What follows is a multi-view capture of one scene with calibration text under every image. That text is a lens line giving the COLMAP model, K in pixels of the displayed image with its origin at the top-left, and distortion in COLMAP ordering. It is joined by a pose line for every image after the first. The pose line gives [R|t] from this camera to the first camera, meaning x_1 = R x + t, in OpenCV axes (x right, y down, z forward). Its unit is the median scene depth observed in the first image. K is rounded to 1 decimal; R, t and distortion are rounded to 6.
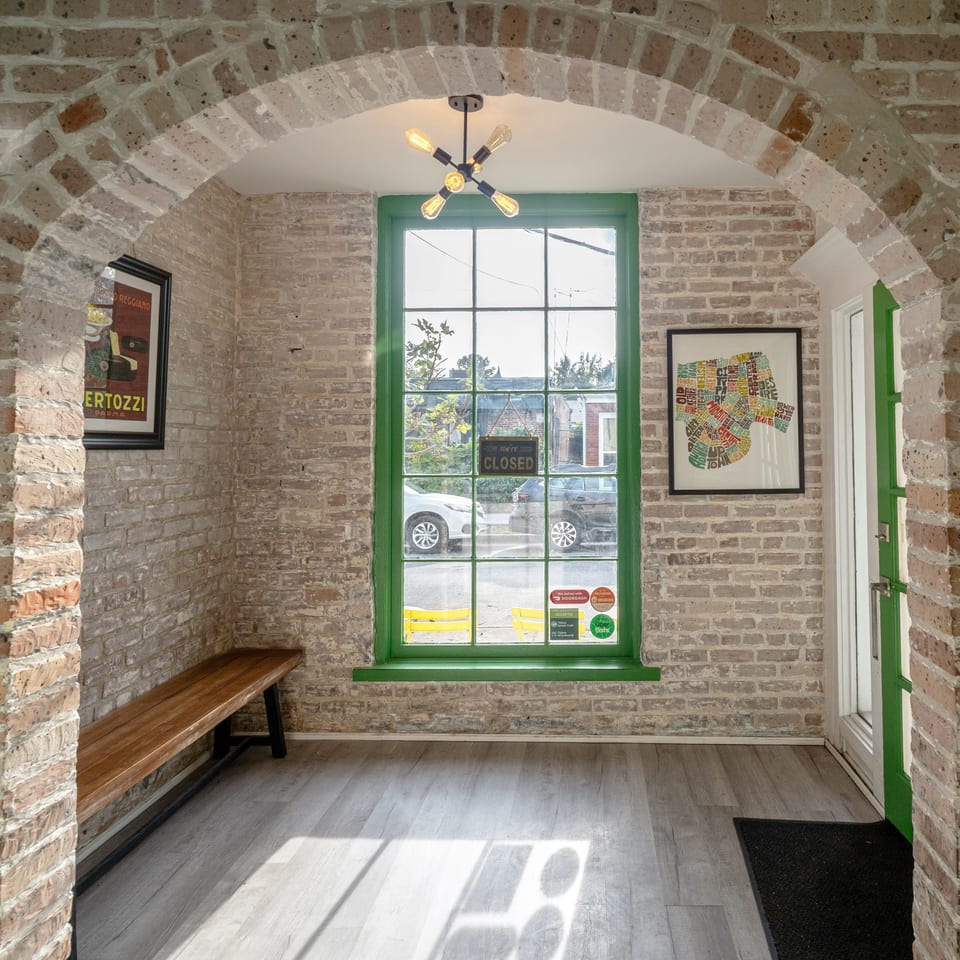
lens RADIAL K [[691.1, 0, 588.2], [0, 691.1, 407.1], [0, 0, 1]] dist [-0.013894, 0.004593]
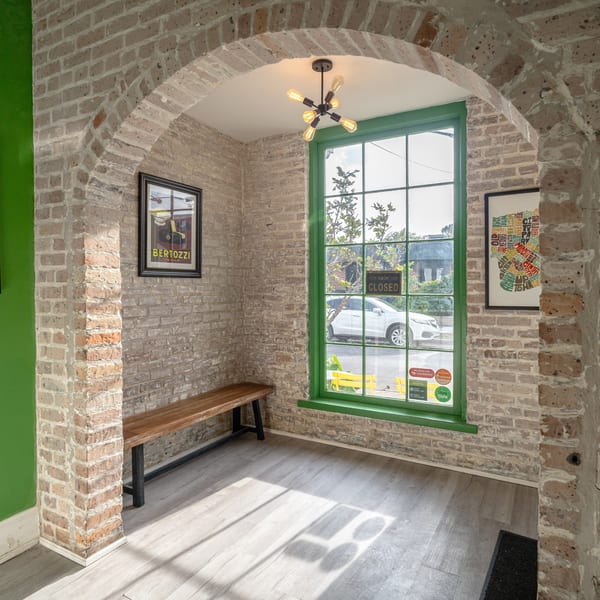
lens RADIAL K [[432.0, 0, 305.6], [0, 432.0, 286.4], [0, 0, 1]] dist [-0.013894, 0.004593]
pose [[0.878287, 0.004590, -0.478112, 0.274157], [0.024475, 0.998211, 0.054543, 0.026700], [0.477507, -0.059606, 0.876604, 0.043079]]
